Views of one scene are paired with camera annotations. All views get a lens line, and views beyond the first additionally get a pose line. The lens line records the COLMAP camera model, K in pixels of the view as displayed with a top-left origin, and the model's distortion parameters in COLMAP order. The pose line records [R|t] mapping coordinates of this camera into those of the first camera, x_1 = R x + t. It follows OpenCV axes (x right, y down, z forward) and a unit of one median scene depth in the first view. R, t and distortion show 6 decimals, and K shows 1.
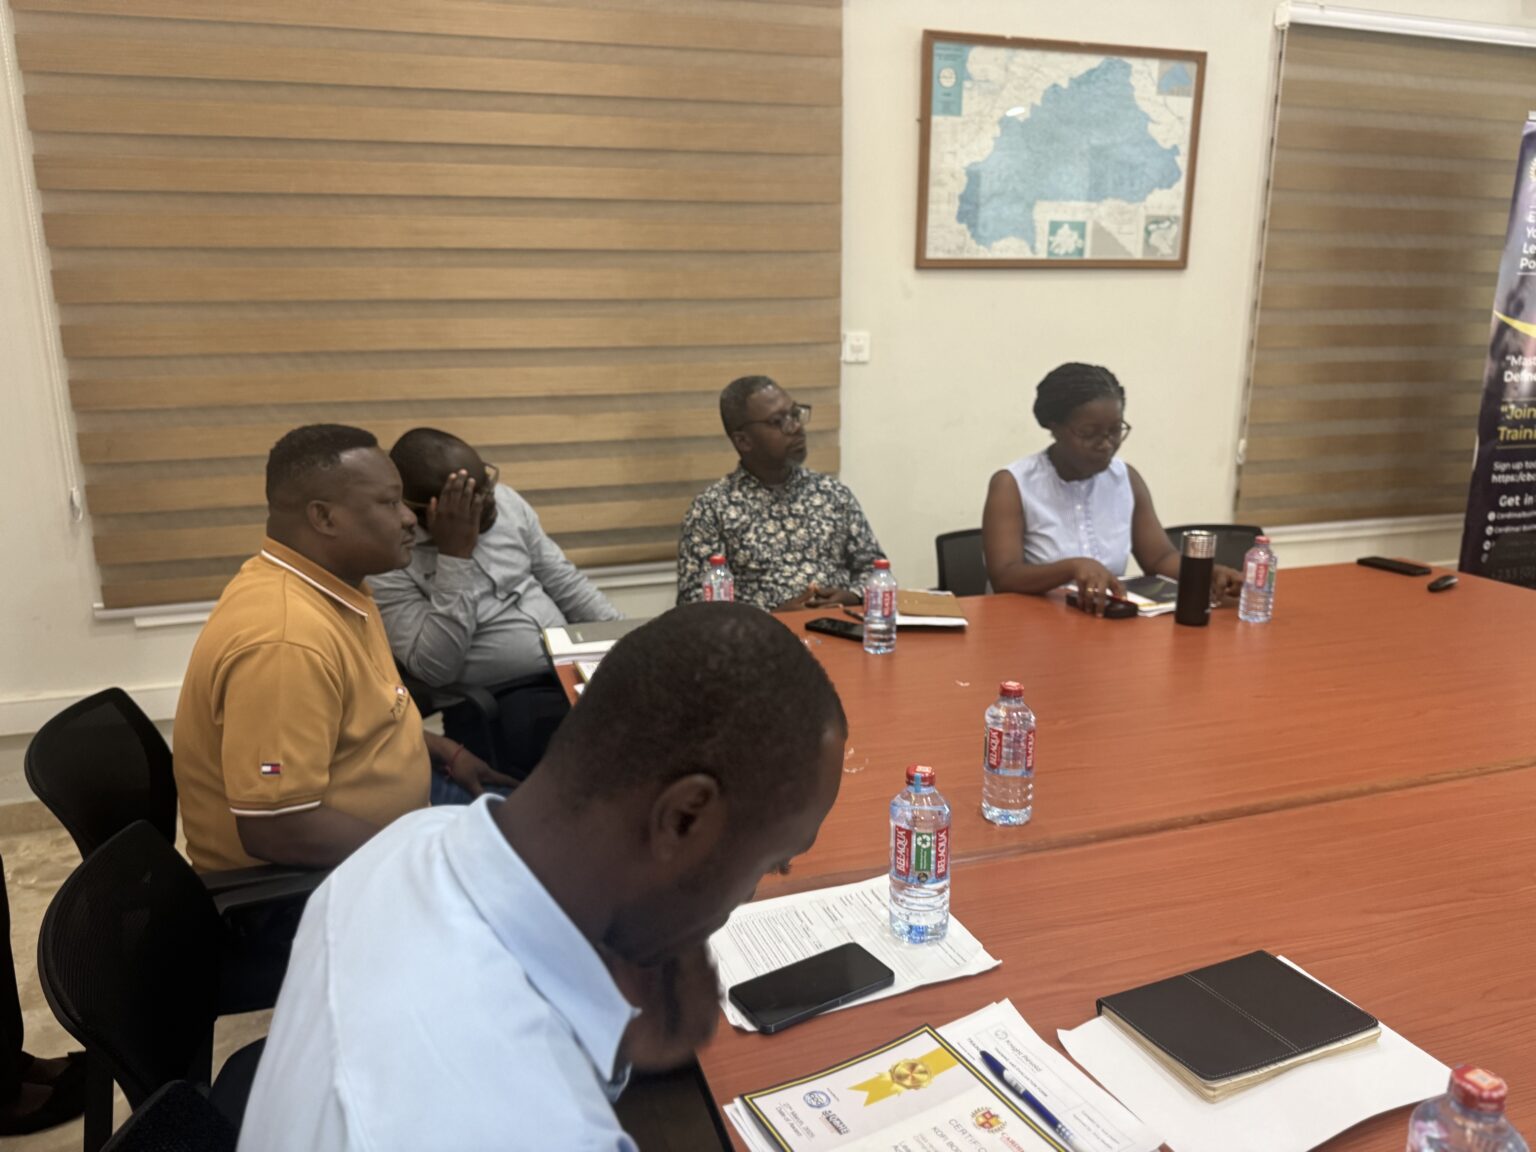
lens RADIAL K [[1088.5, 0, 778.8], [0, 1088.5, 585.5], [0, 0, 1]] dist [0.056838, -0.058594]
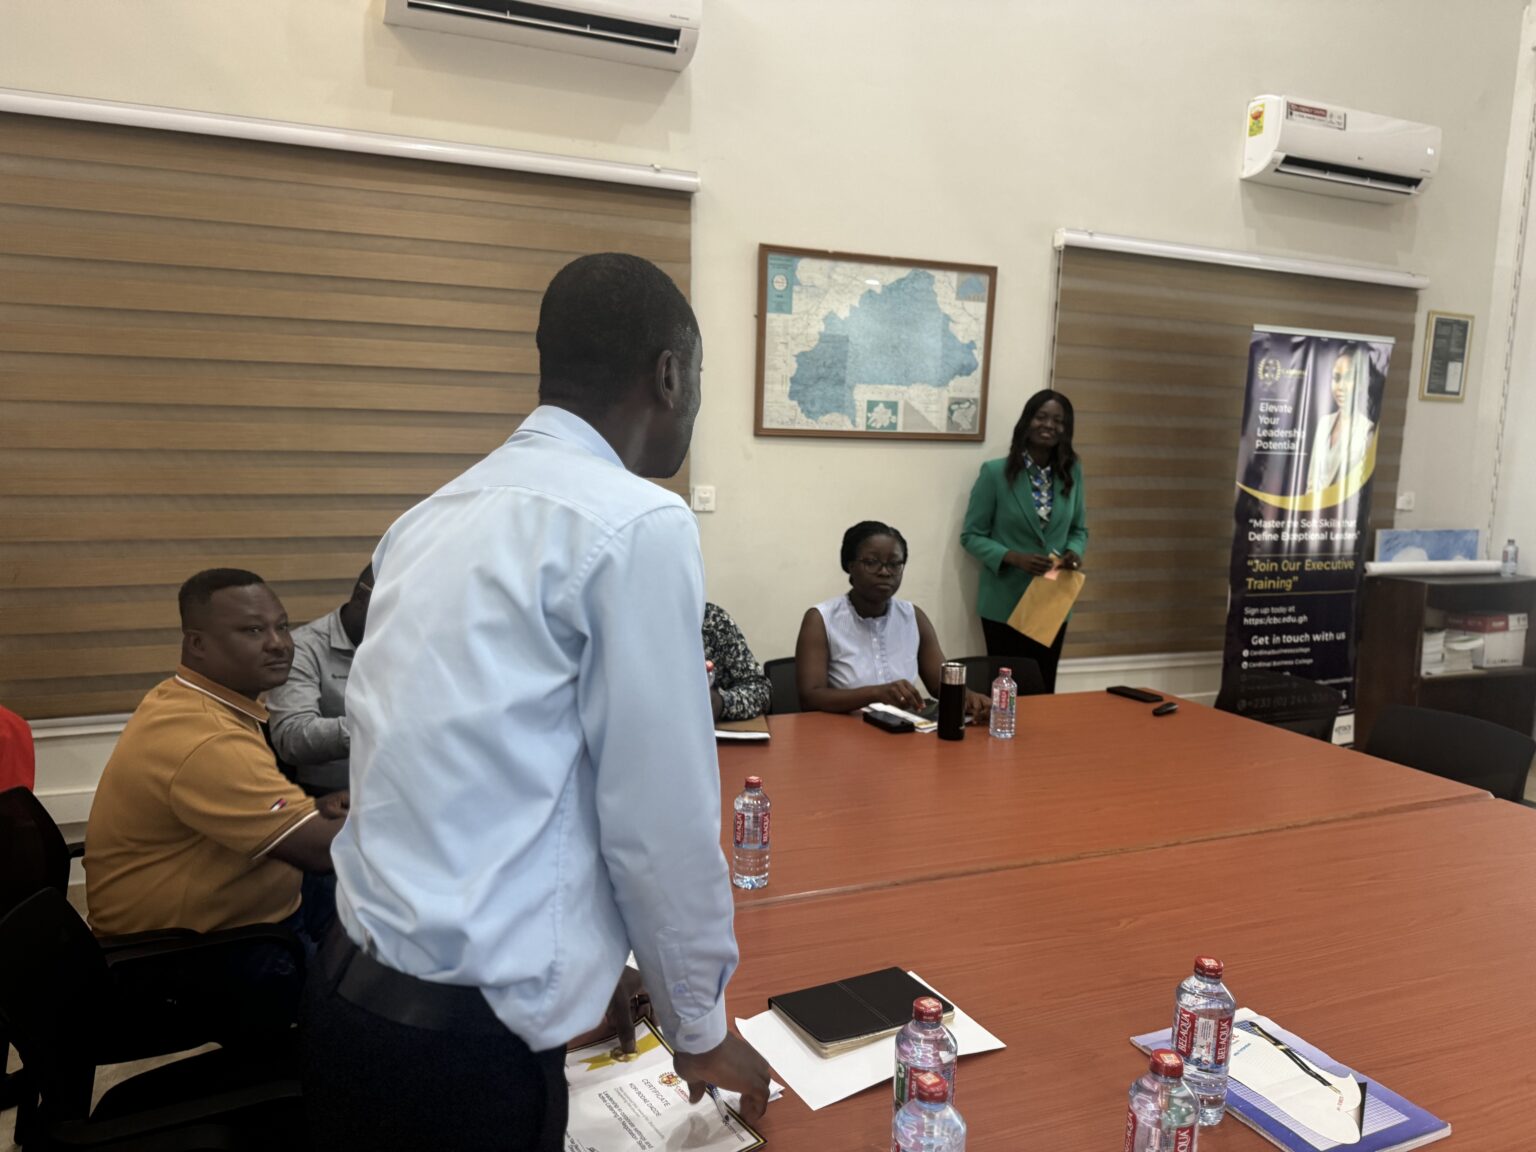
lens RADIAL K [[1088.5, 0, 775.3], [0, 1088.5, 595.4], [0, 0, 1]] dist [0.056838, -0.058594]
pose [[0.996708, 0.016271, 0.079421, 0.057098], [-0.007822, 0.994382, -0.105564, 0.003993], [-0.080692, 0.104595, 0.991236, -0.141150]]
